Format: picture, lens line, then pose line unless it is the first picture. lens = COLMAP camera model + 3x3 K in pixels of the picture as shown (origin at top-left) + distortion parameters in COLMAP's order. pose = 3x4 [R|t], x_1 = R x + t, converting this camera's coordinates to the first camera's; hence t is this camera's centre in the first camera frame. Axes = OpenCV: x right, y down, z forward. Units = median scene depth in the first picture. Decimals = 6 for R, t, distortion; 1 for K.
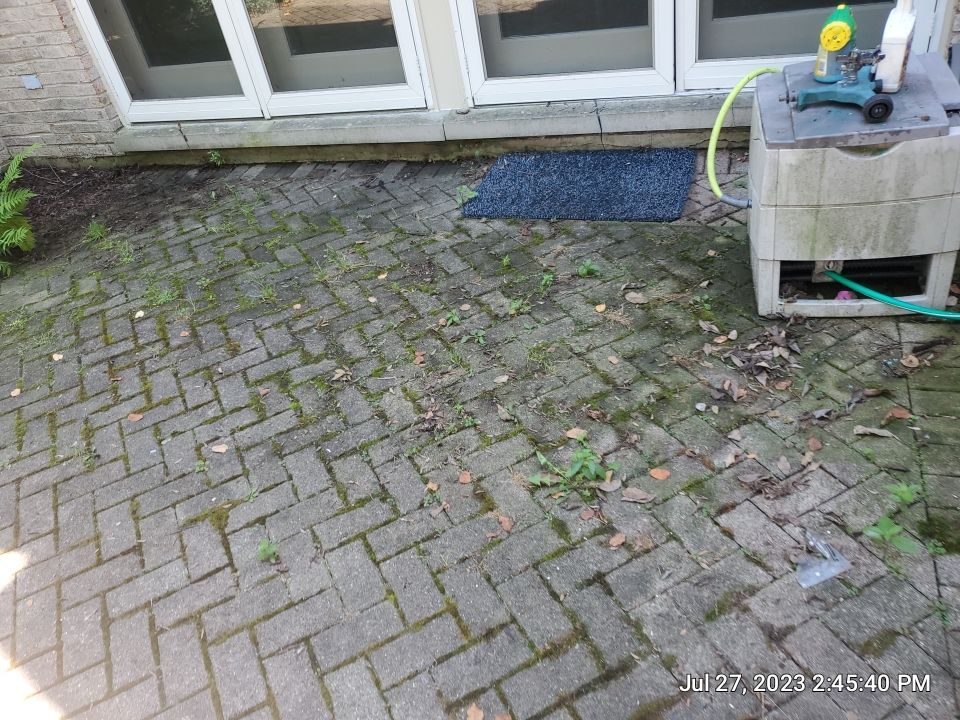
lens RADIAL K [[753.9, 0, 480.0], [0, 753.9, 360.0], [0, 0, 1]] dist [0.030143, -0.008127]
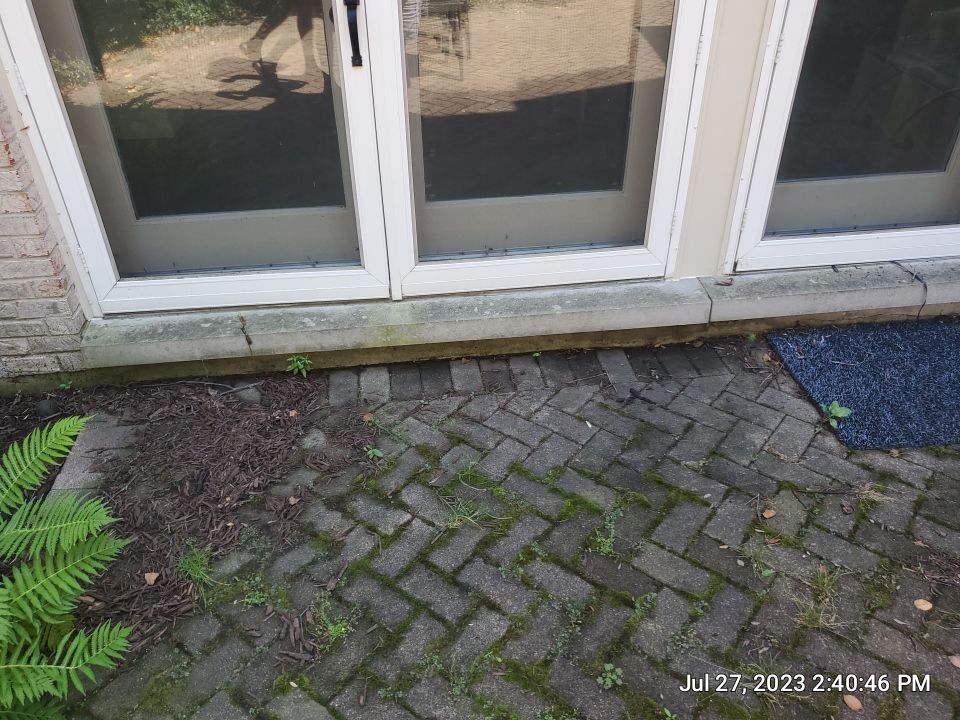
lens RADIAL K [[716.8, 0, 480.0], [0, 716.8, 360.0], [0, 0, 1]] dist [0.005374, 0.004092]
pose [[0.900718, -0.118062, 0.418053, -0.516130], [0.145671, 0.988727, -0.034631, -0.259164], [-0.409252, 0.092091, 0.907762, 0.472194]]
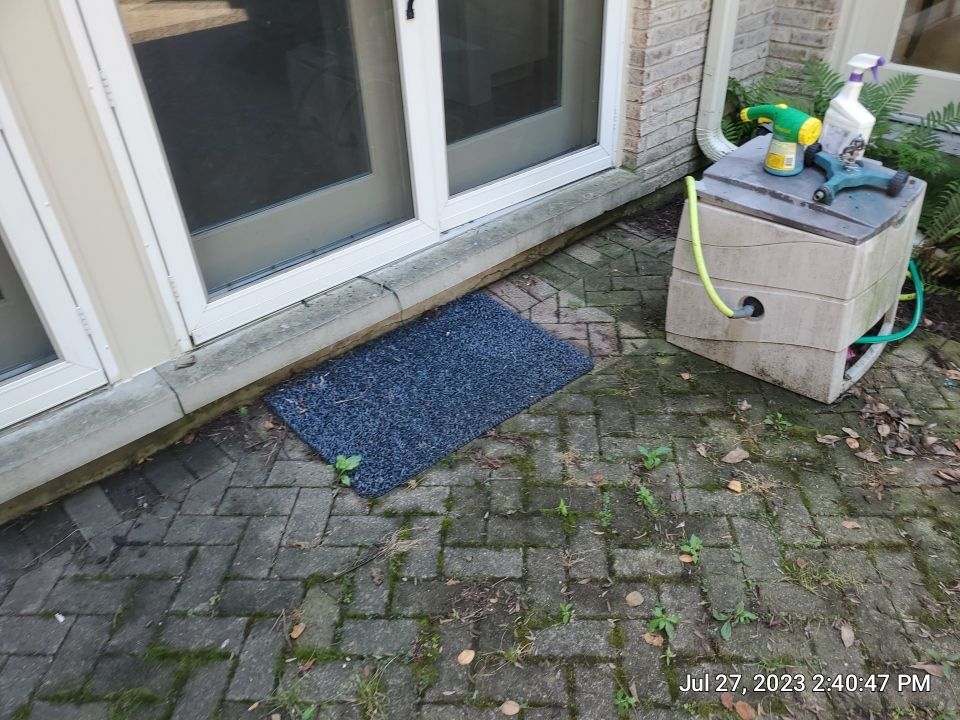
lens RADIAL K [[698.6, 0, 483.9], [0, 698.6, 379.5], [0, 0, 1]] dist [0.024742, -0.089861]
pose [[0.491242, -0.409624, 0.768693, -0.337189], [0.487263, 0.860745, 0.147287, -0.276443], [-0.721981, 0.302202, 0.622428, 0.472838]]
